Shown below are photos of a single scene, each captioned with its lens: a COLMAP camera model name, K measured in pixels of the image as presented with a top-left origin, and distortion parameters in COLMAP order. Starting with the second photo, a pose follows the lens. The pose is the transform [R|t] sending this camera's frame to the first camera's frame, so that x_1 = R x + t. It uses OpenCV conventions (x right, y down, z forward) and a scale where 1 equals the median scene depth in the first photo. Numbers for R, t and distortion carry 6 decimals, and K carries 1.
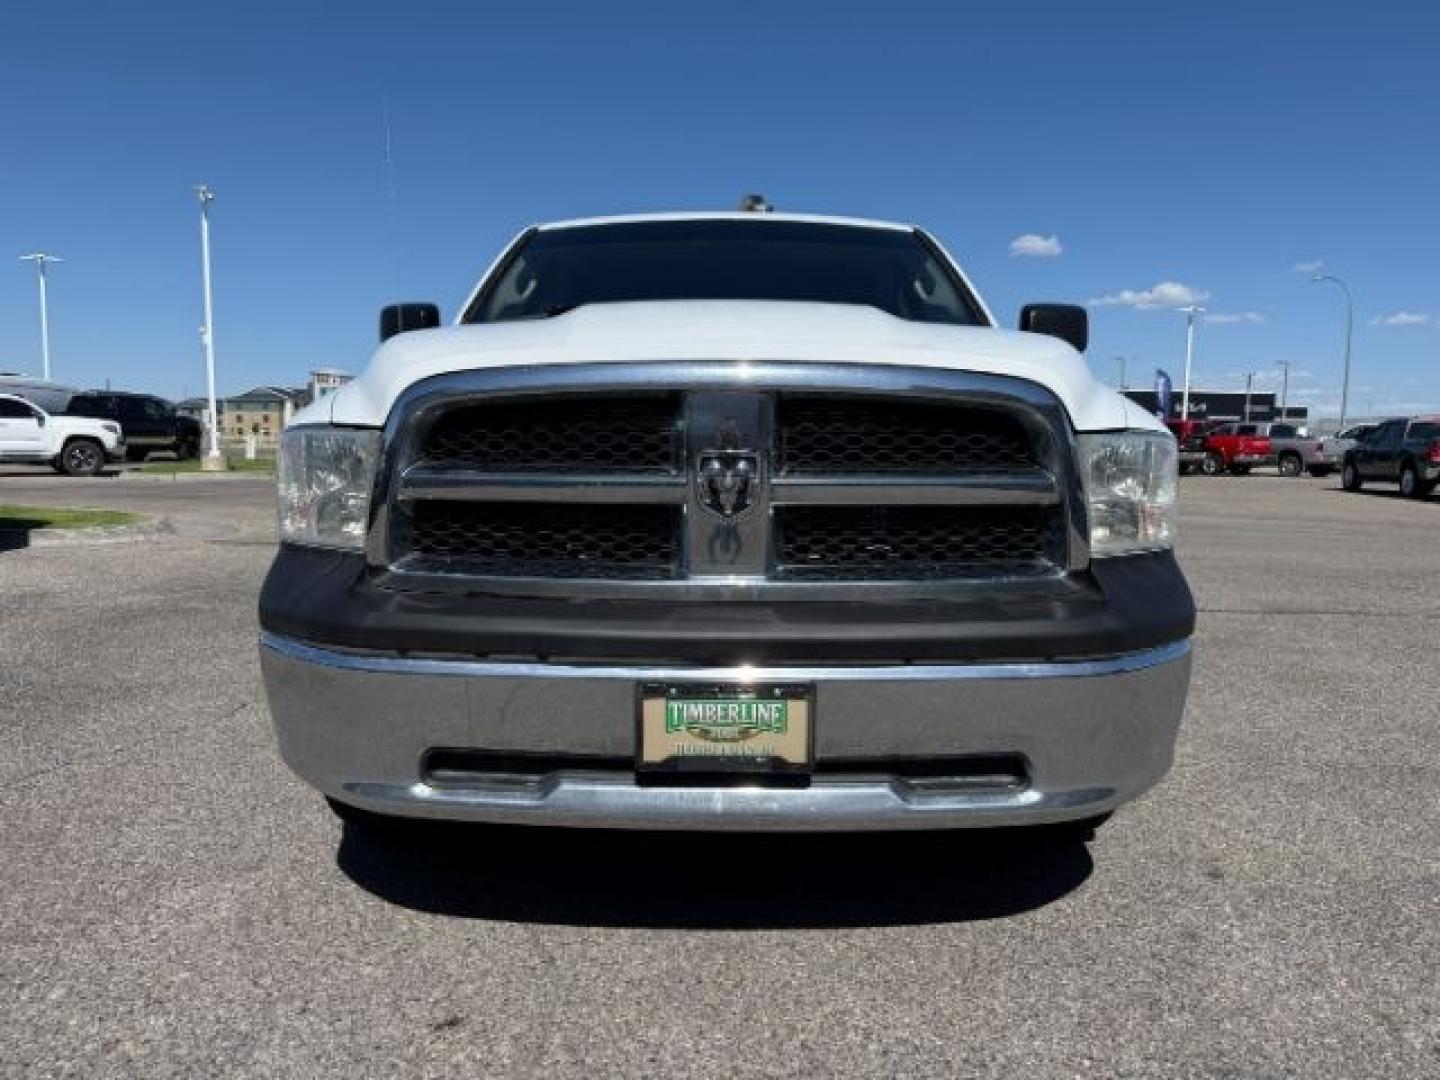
lens RADIAL K [[1032.0, 0, 722.0], [0, 1032.0, 534.9], [0, 0, 1]] dist [-0.011103, -0.004134]
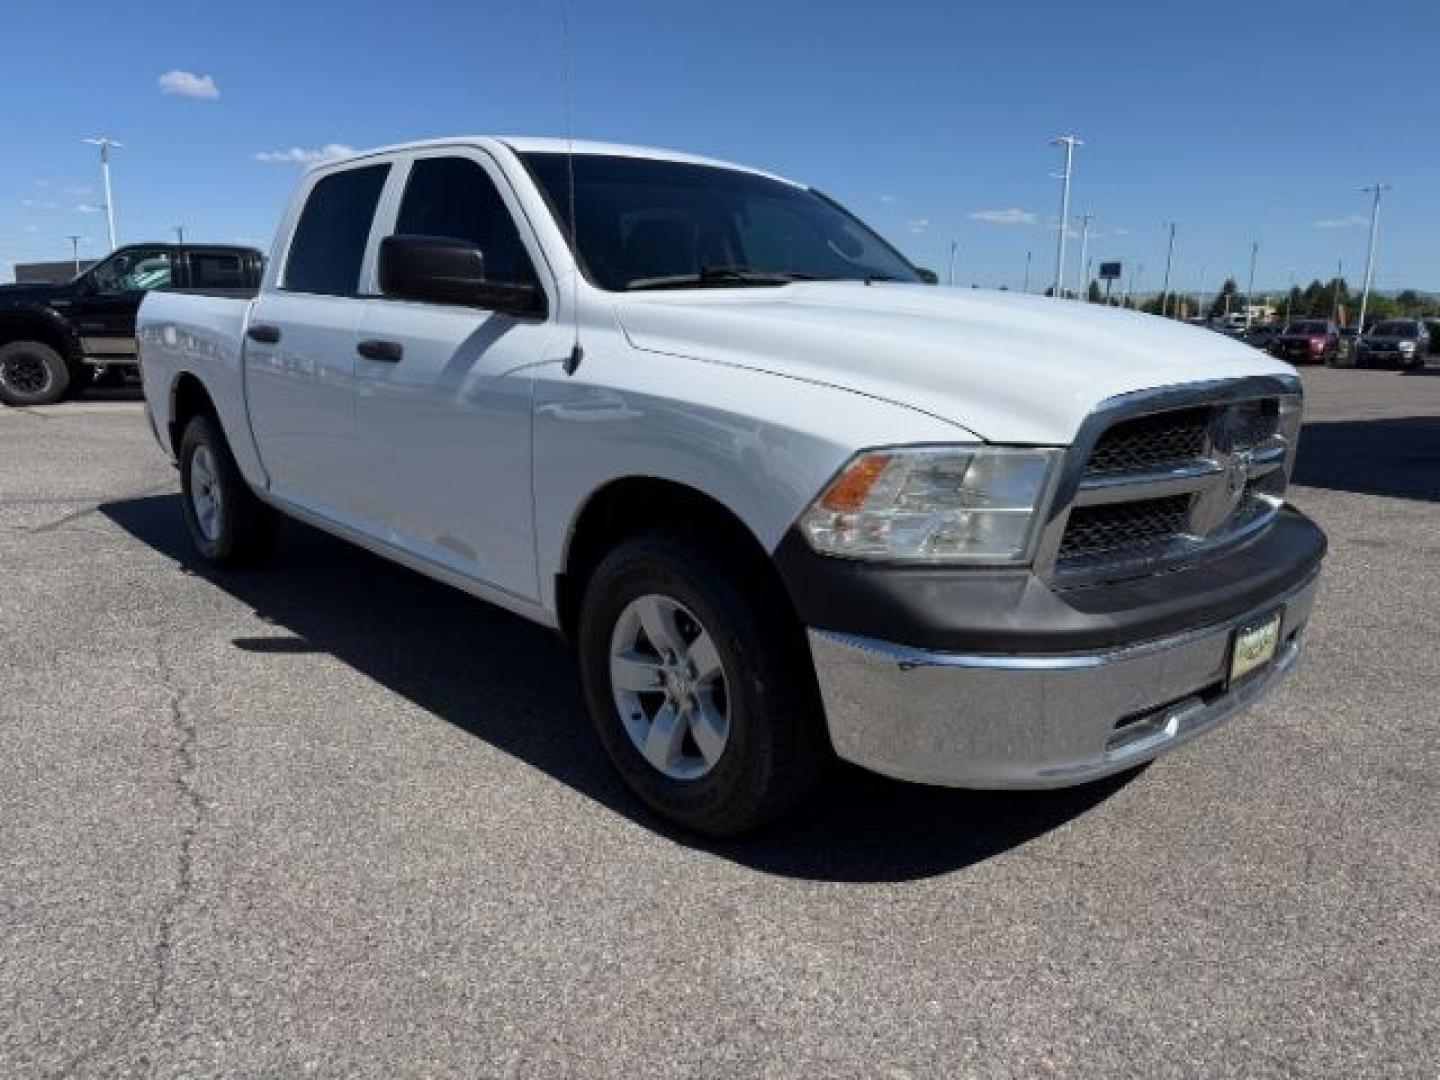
lens RADIAL K [[1032.0, 0, 713.5], [0, 1032.0, 531.2], [0, 0, 1]] dist [-0.011103, -0.004134]
pose [[0.724115, -0.135772, 0.676183, -1.036832], [0.049139, 0.988096, 0.145779, -0.147851], [-0.687927, -0.072334, 0.722167, 0.364787]]
